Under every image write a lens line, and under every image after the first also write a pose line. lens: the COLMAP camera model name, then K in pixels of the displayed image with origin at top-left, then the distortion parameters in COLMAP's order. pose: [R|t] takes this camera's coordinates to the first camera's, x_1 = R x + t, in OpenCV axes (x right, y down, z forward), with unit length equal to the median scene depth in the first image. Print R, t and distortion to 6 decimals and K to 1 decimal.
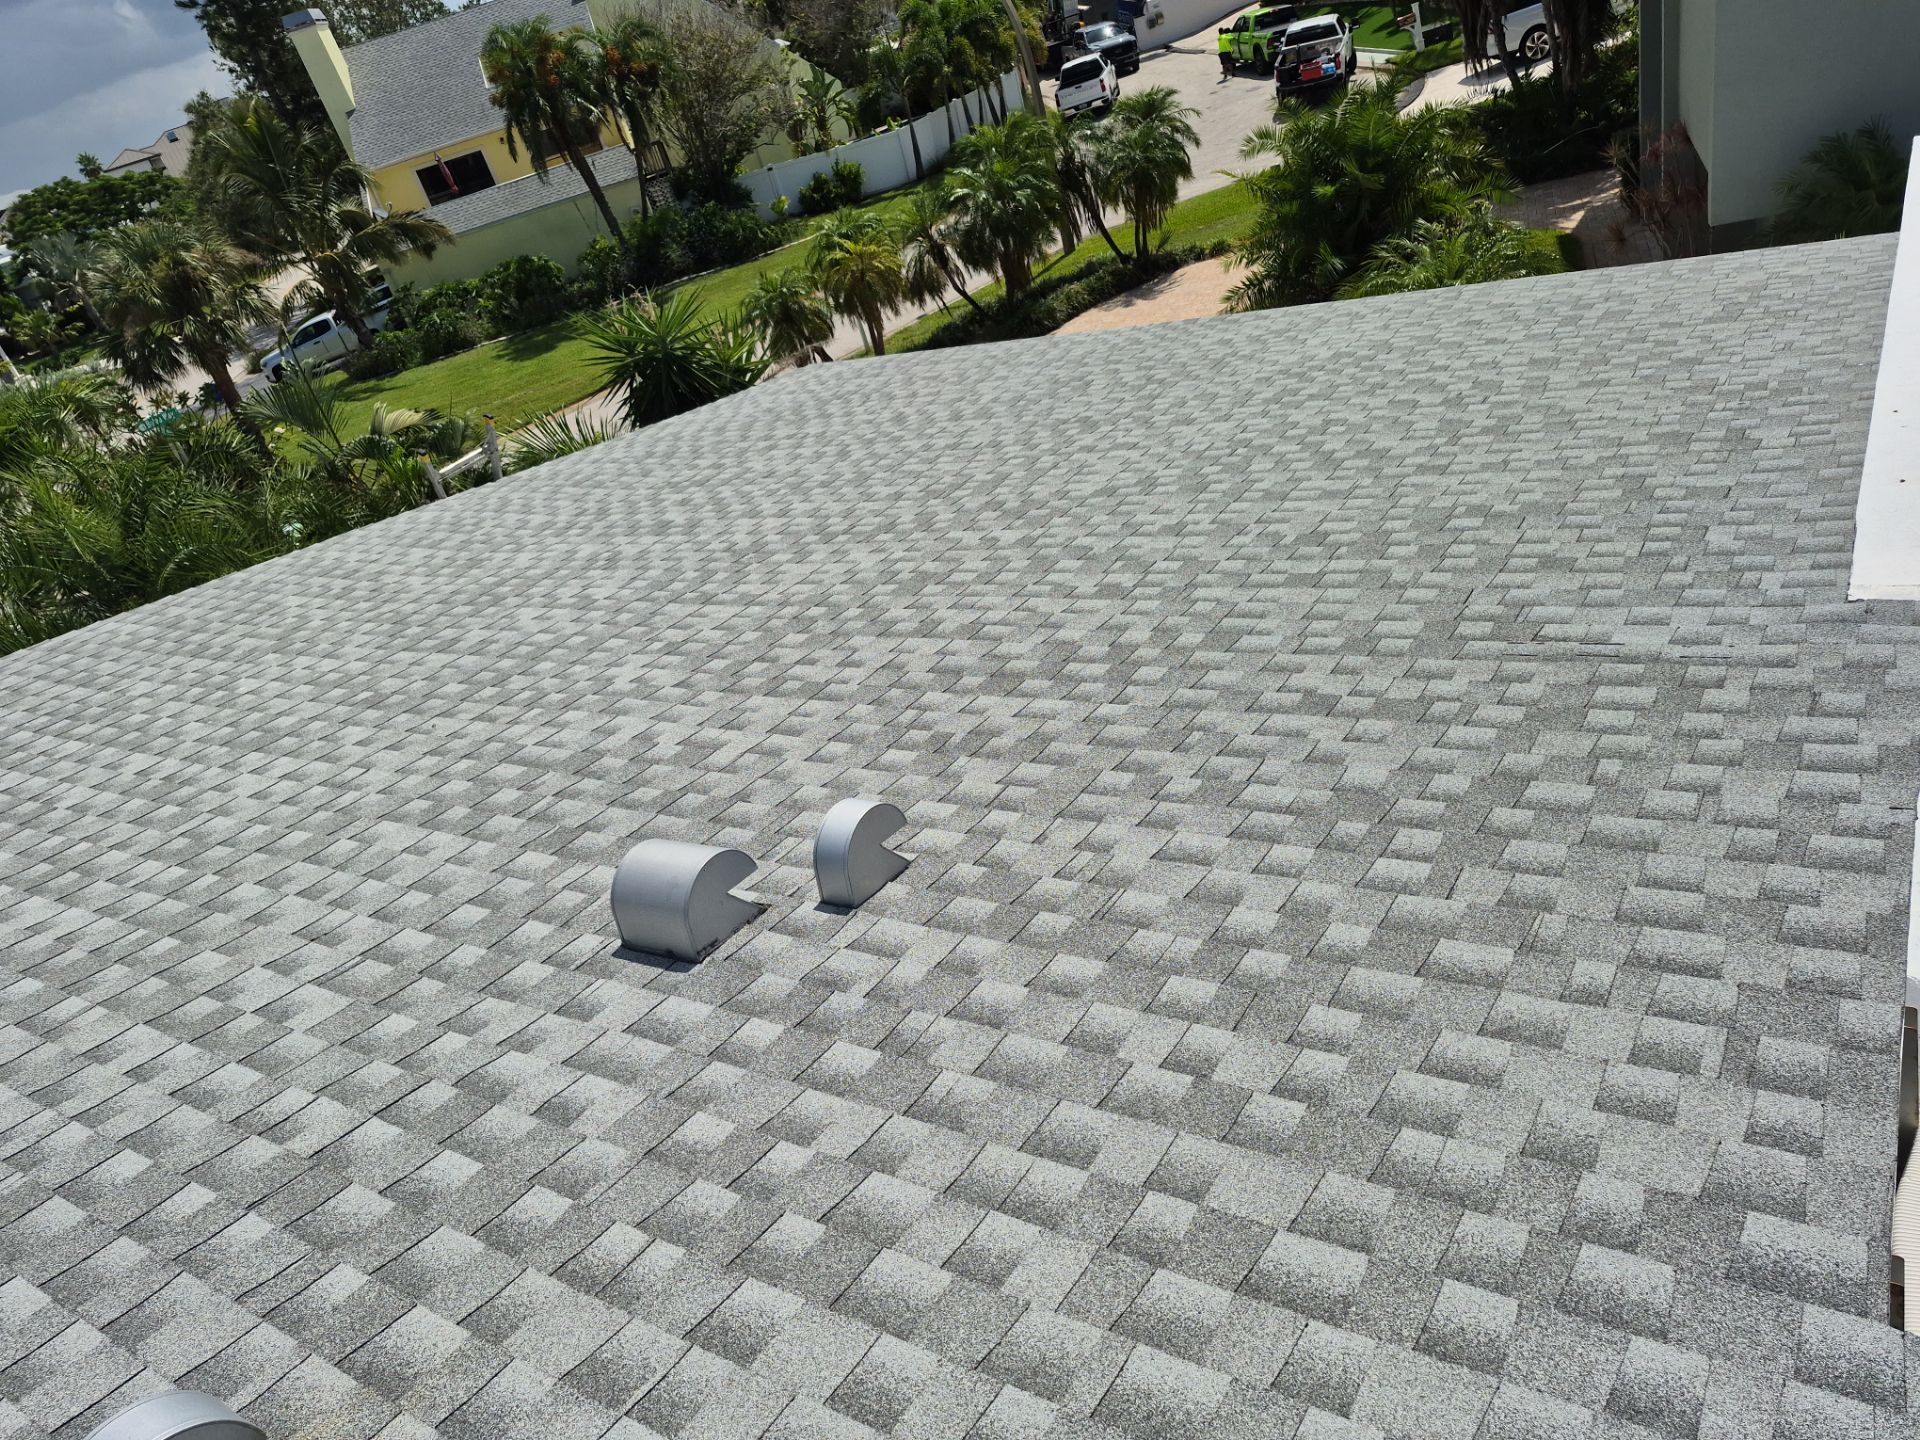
lens RADIAL K [[1353.0, 0, 910.8], [0, 1353.0, 719.1], [0, 0, 1]] dist [0.101586, -0.140900]
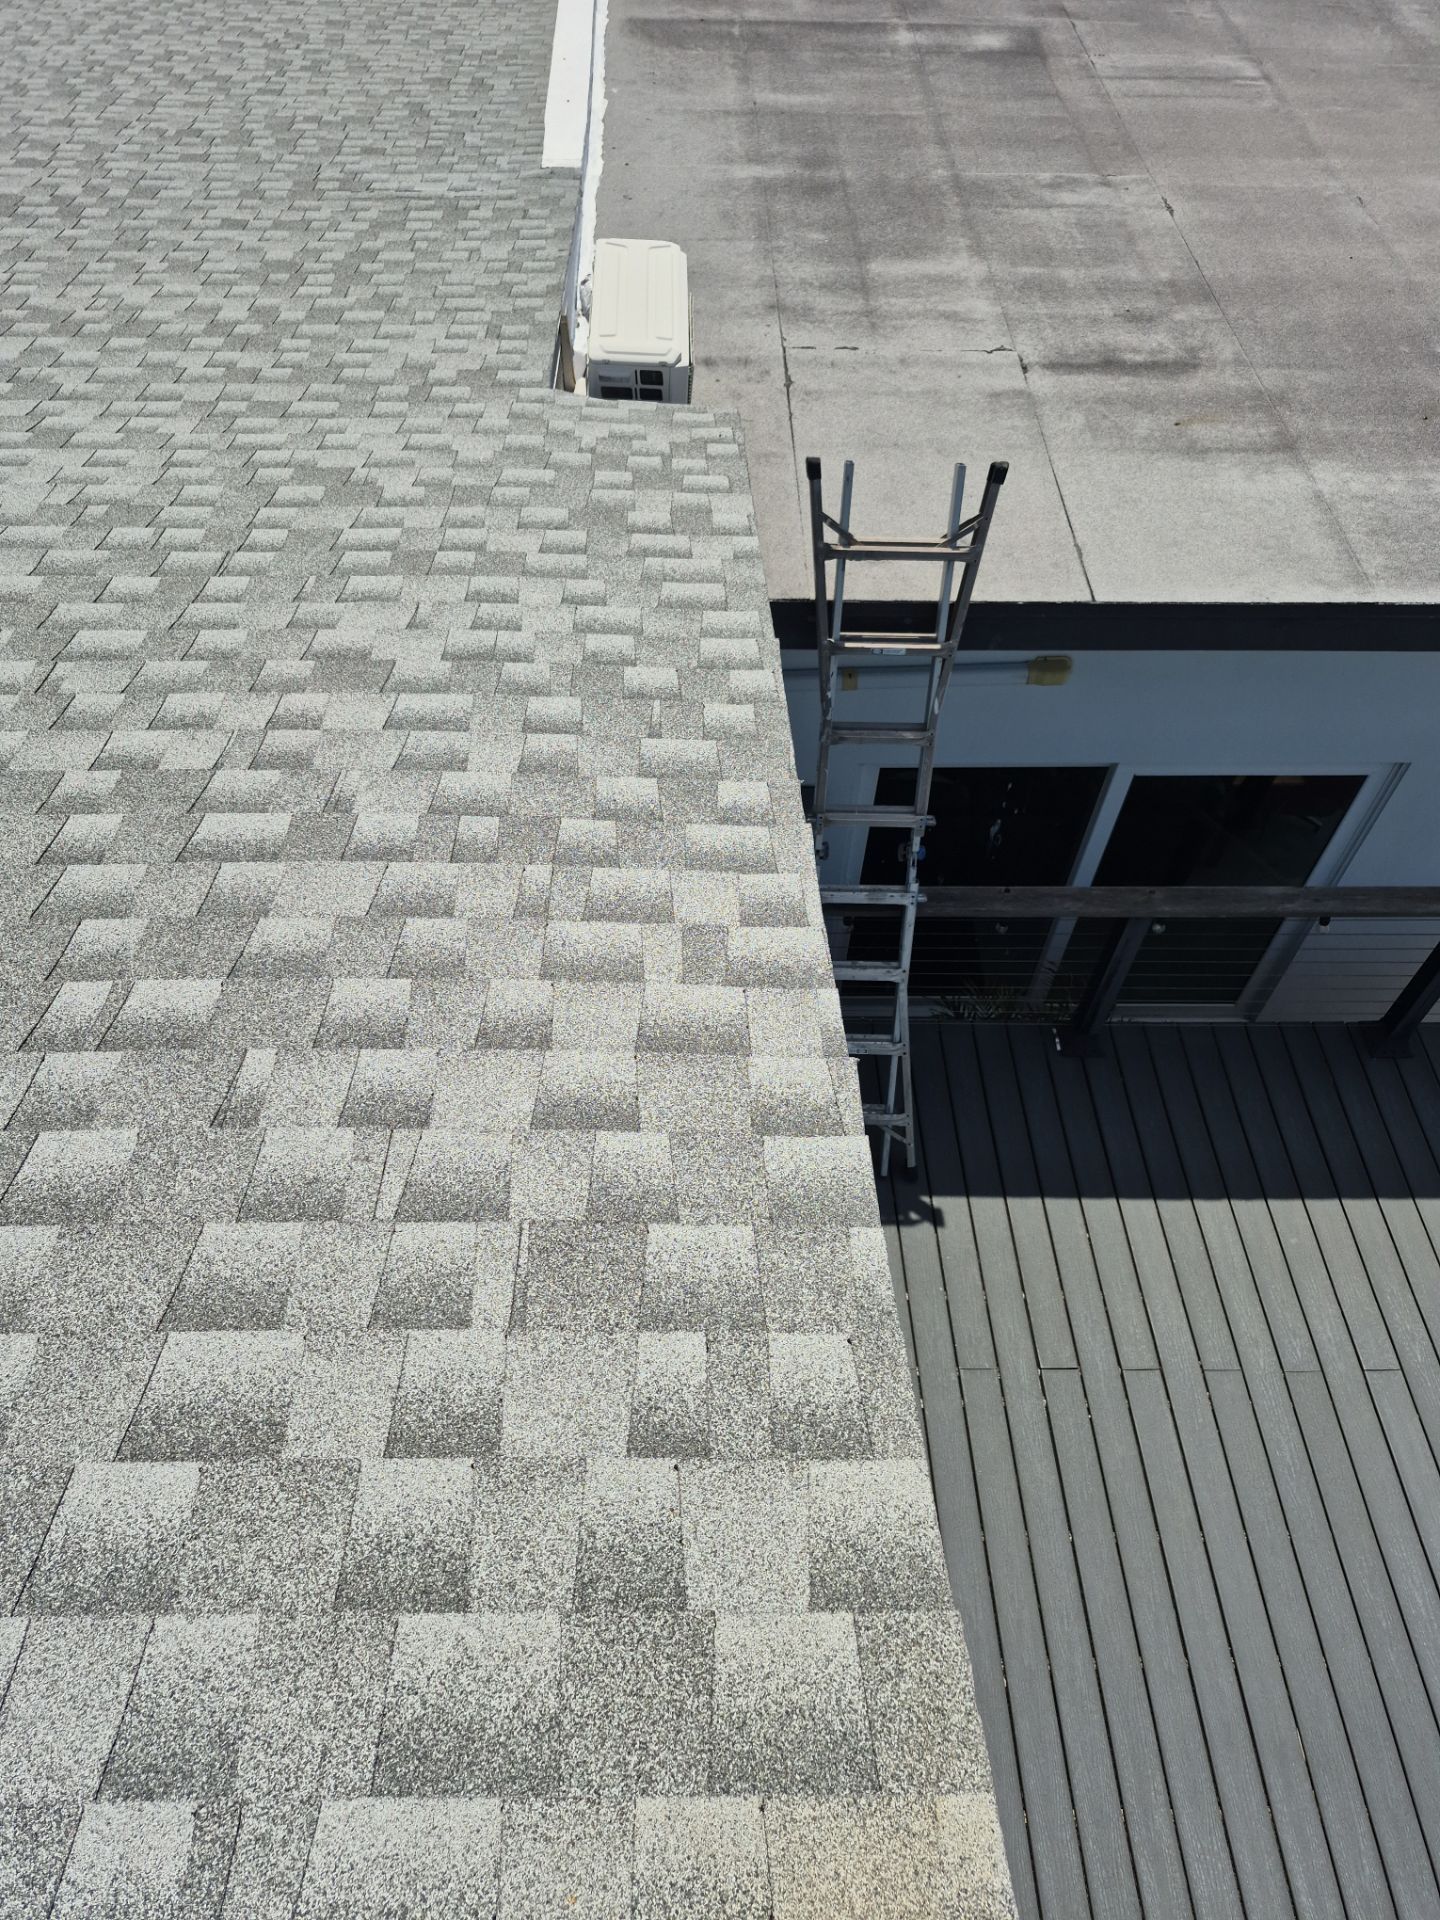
lens RADIAL K [[1369.1, 0, 700.0], [0, 1369.1, 981.3], [0, 0, 1]] dist [0.005965, -0.005525]
pose [[0.792114, -0.241015, 0.560773, -0.255198], [0.057769, 0.944218, 0.324216, 0.250136], [-0.607633, -0.224420, 0.761851, -0.460227]]
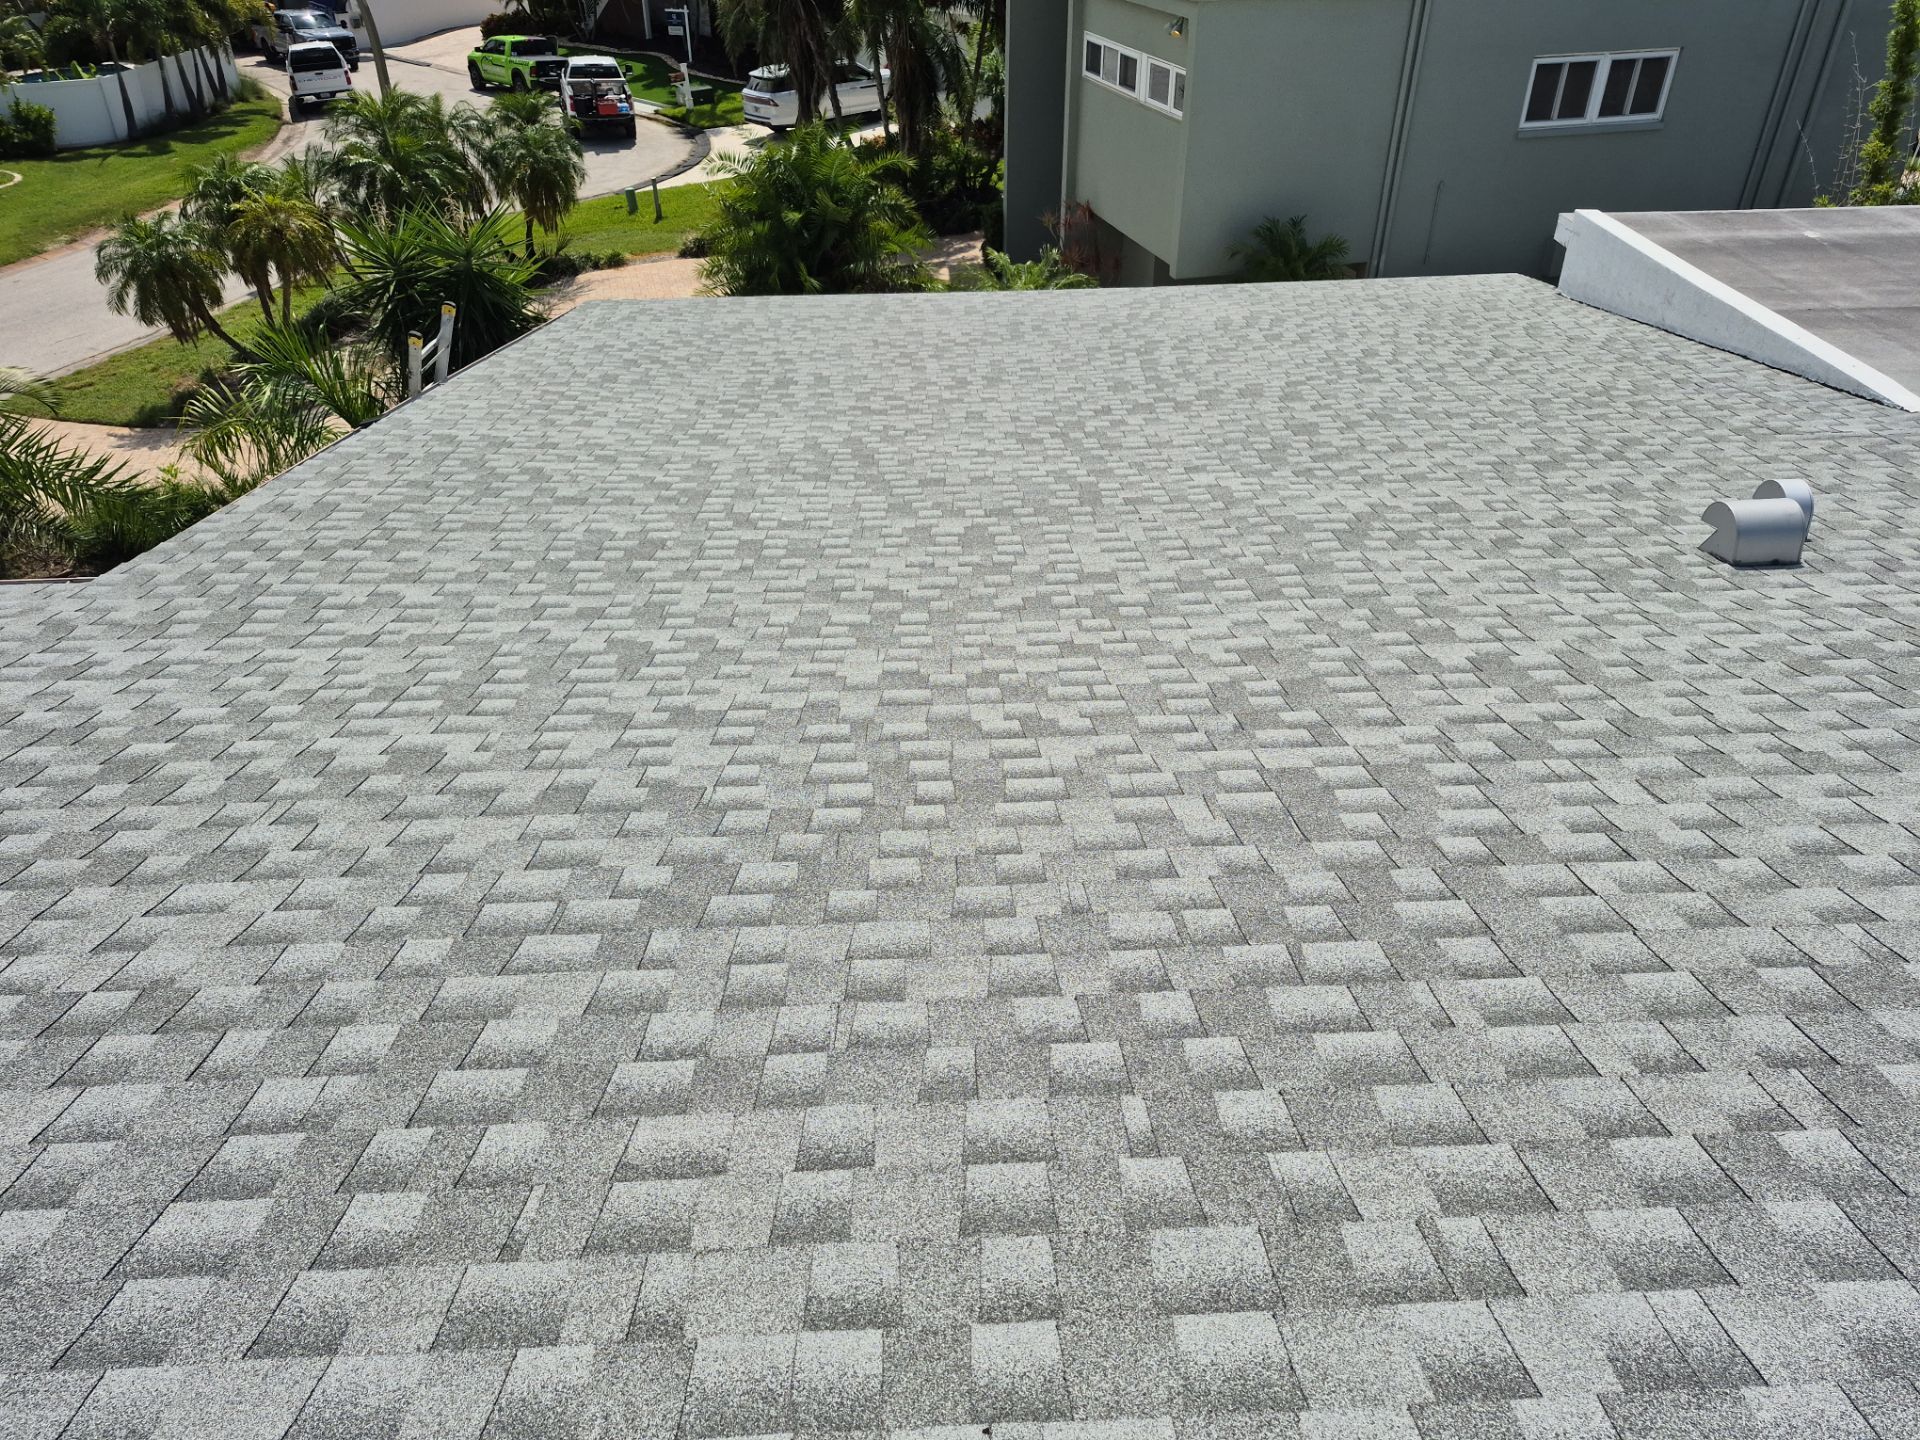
lens RADIAL K [[1319.2, 0, 960.0], [0, 1319.2, 720.0], [0, 0, 1]] dist [0.116678, -0.143753]
pose [[0.797572, -0.077326, 0.598248, -1.345836], [0.091368, 0.995793, 0.006900, 0.182127], [-0.596264, 0.049157, 0.801282, 0.205658]]
